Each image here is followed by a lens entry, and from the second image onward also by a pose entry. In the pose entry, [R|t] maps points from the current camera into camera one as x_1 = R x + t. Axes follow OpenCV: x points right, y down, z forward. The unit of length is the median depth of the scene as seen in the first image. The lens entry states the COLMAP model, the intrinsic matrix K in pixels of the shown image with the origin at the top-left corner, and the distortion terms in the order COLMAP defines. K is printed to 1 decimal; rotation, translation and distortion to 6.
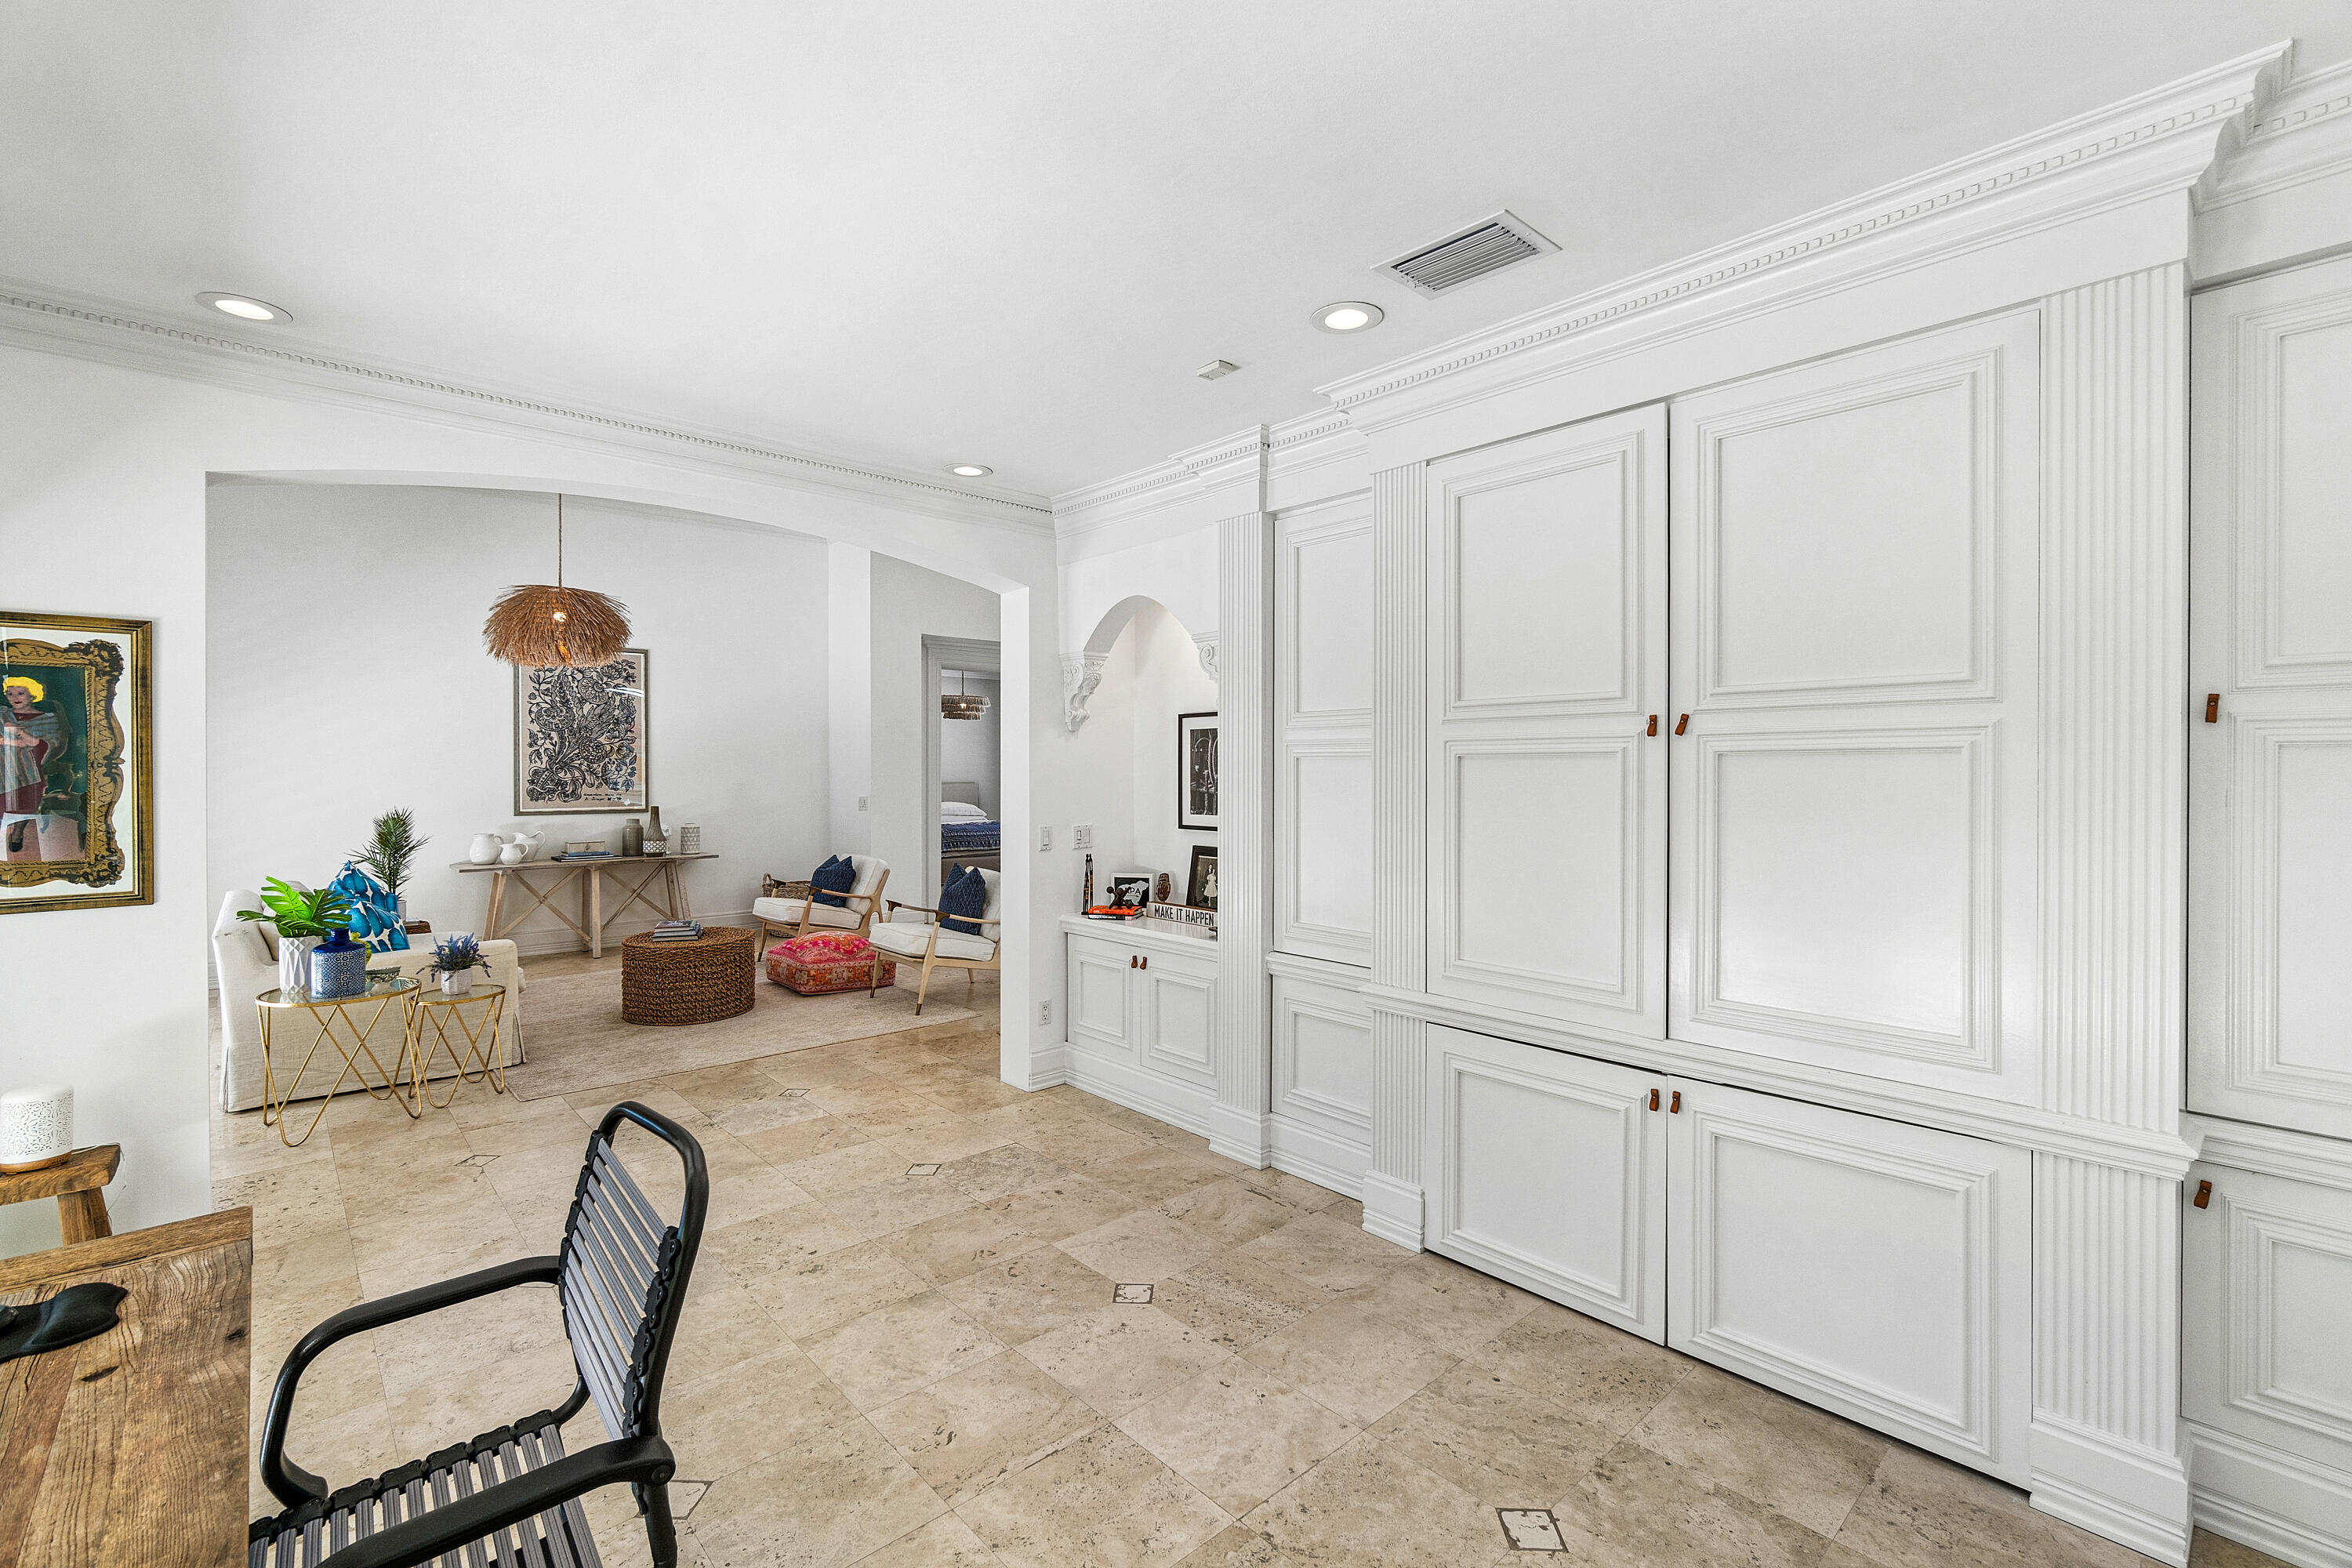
lens RADIAL K [[1050.0, 0, 1127.2], [0, 1050.0, 762.4], [0, 0, 1]] dist [-0.007665, 0.001532]
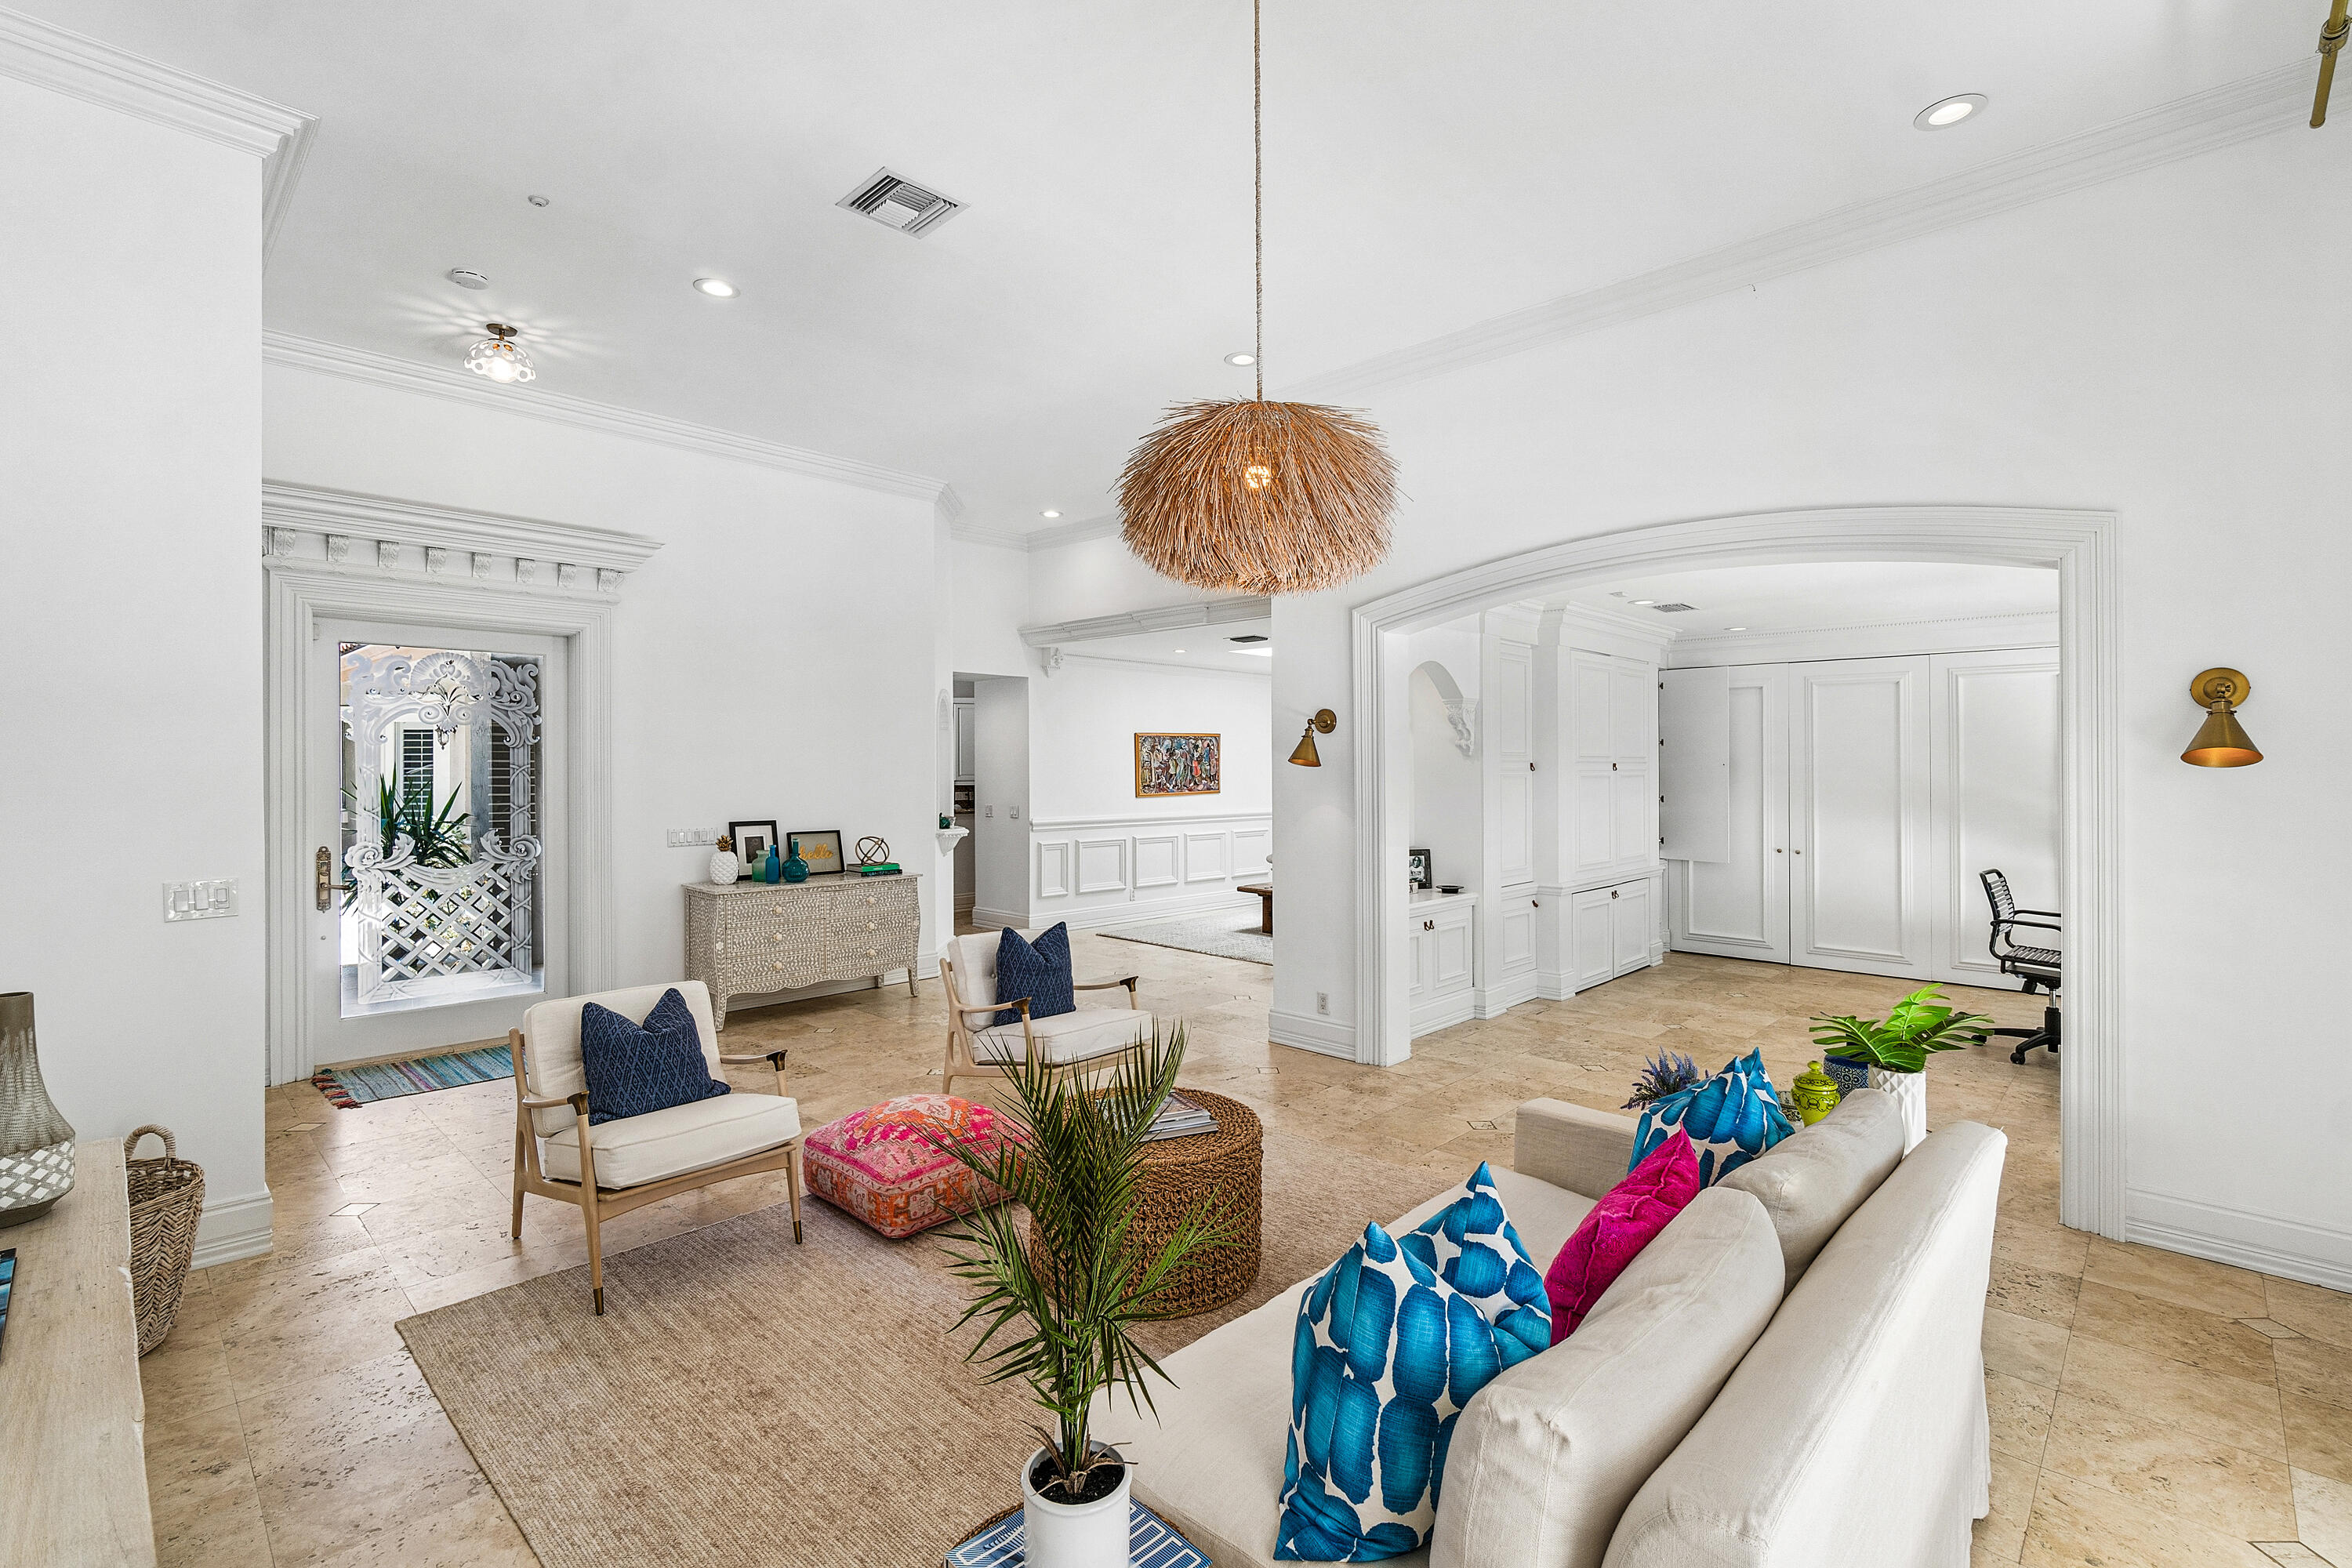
lens RADIAL K [[1050.0, 0, 1183.8], [0, 1050.0, 771.0], [0, 0, 1]] dist [-0.007665, 0.001532]
pose [[-0.110528, -0.004544, 0.993863, -2.262084], [-0.005564, 0.999977, 0.003954, -0.031924], [-0.993857, -0.005093, -0.110550, 2.498466]]
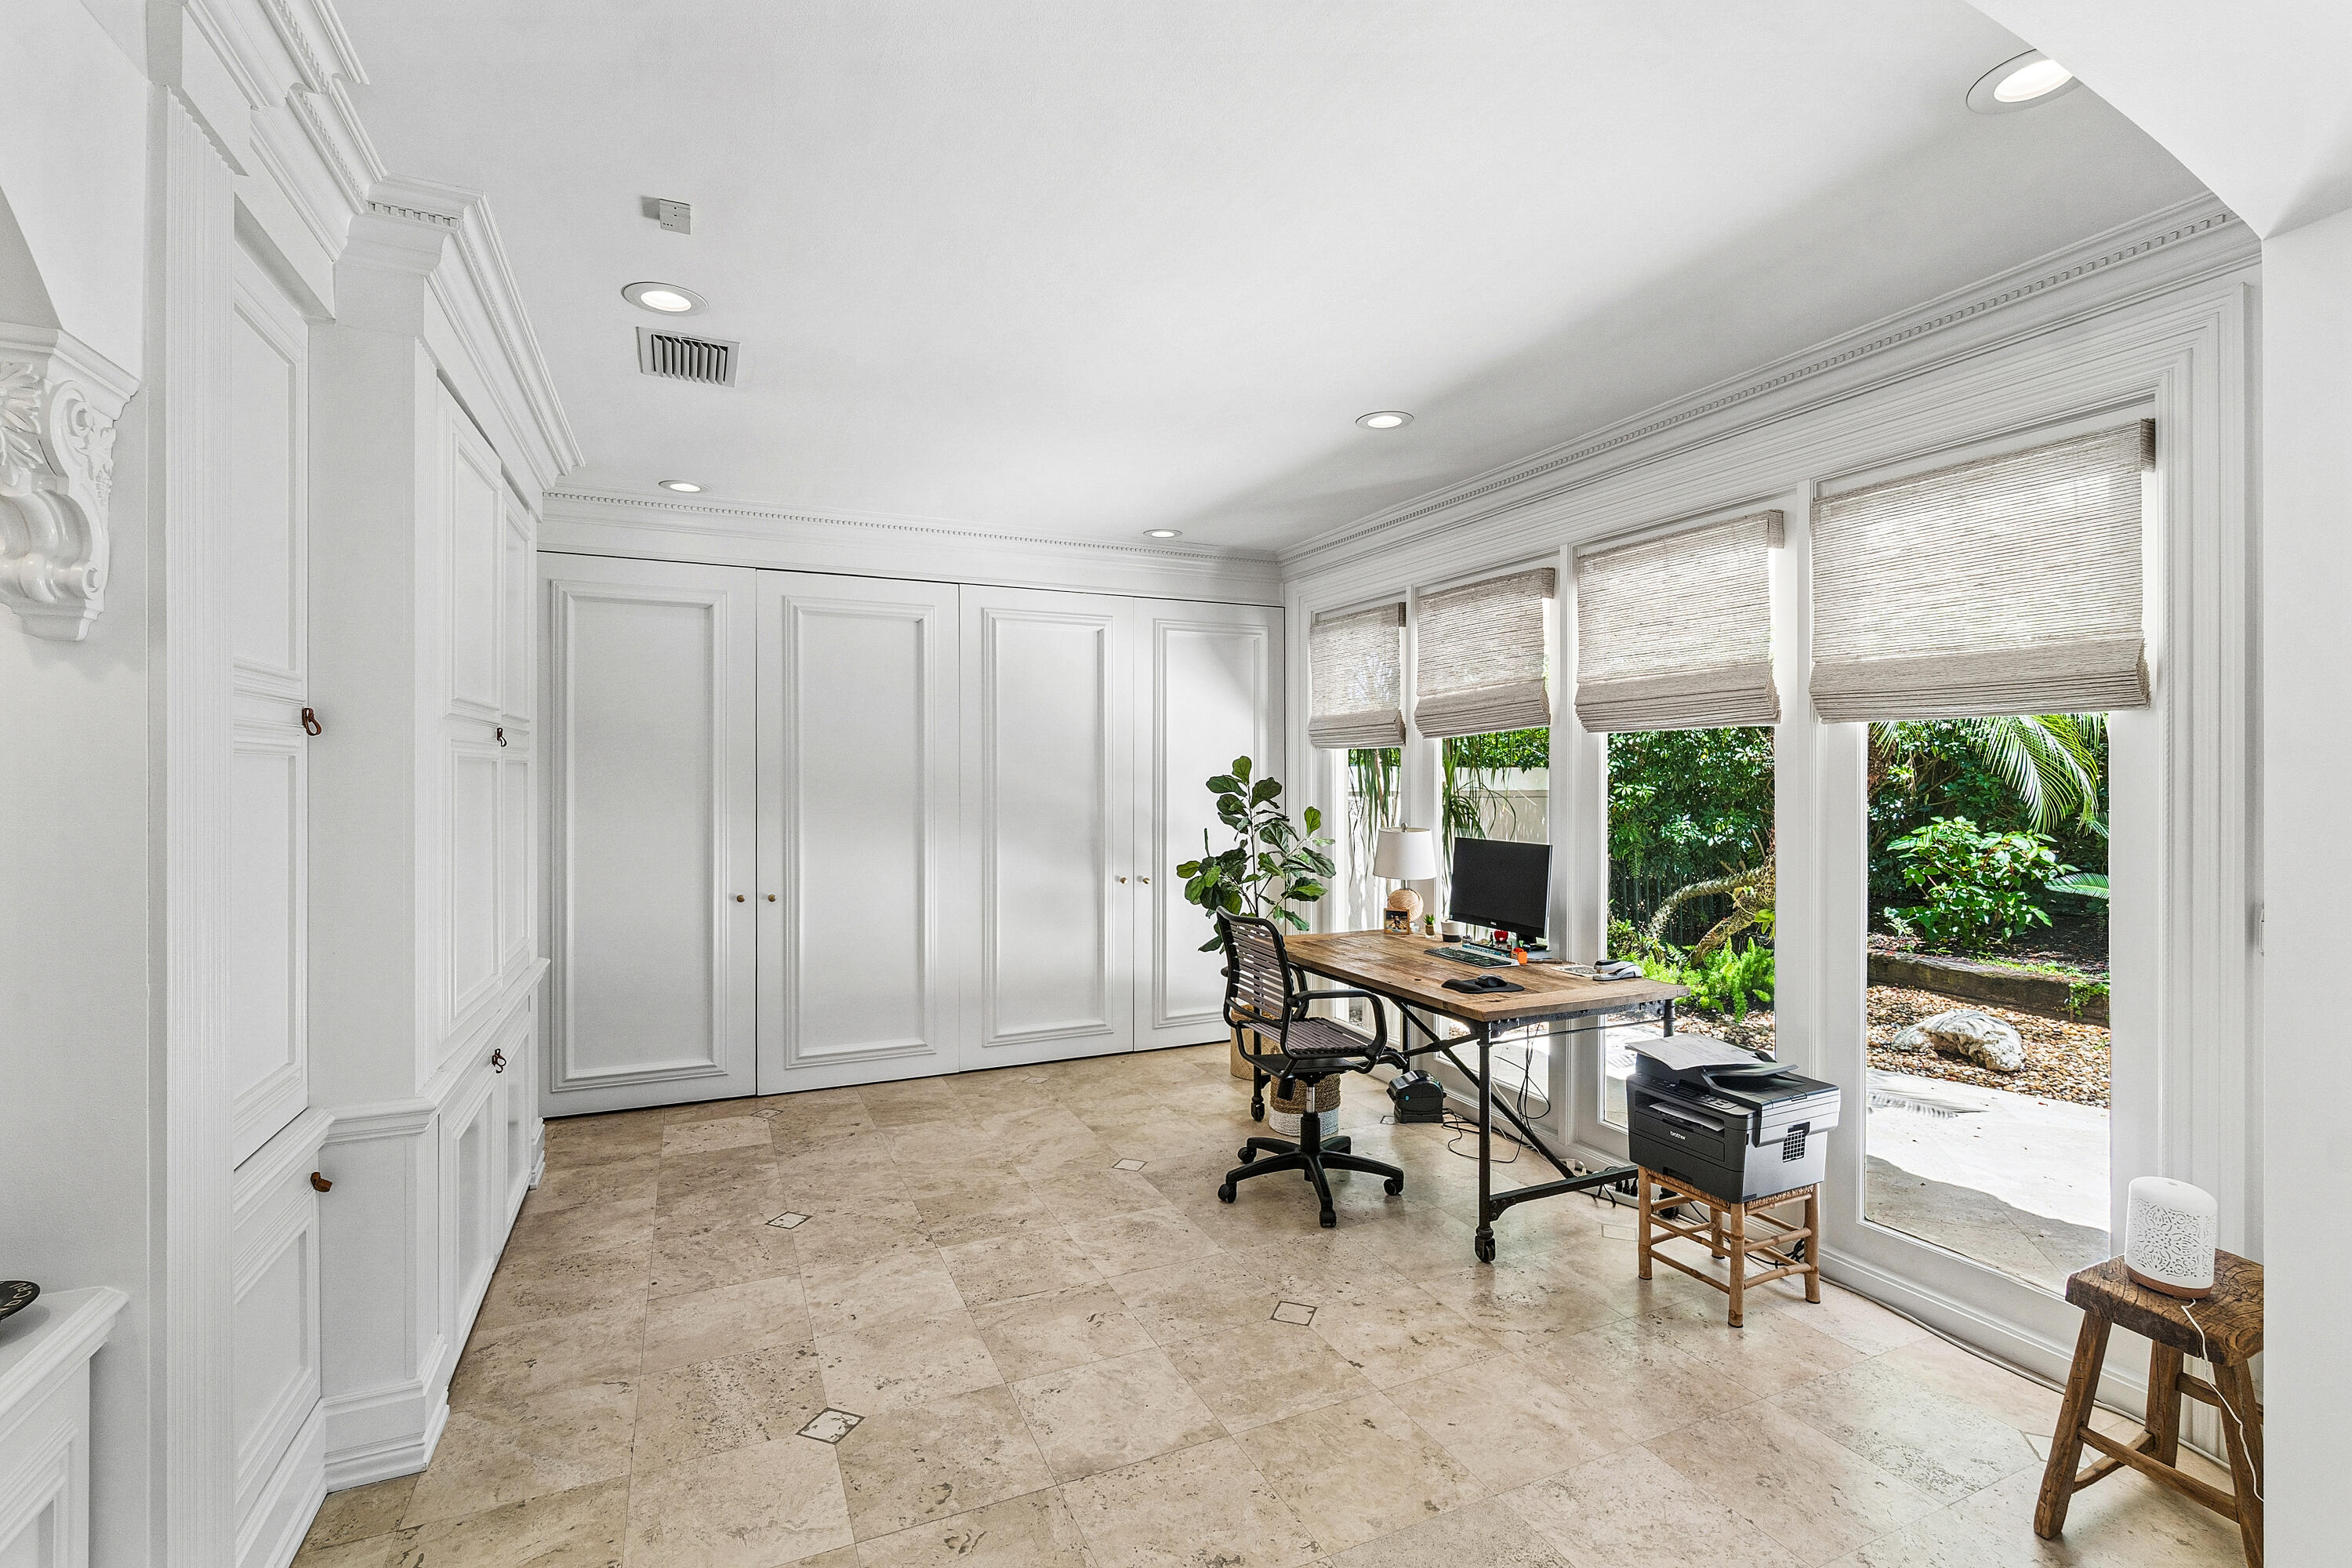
lens RADIAL K [[1050.0, 0, 1167.3], [0, 1050.0, 773.7], [0, 0, 1]] dist [-0.007665, 0.001532]
pose [[-0.963282, -0.001903, 0.268484, -0.511741], [-0.003162, 0.999986, -0.004259, 0.003082], [-0.268472, -0.004951, -0.963275, 1.895451]]
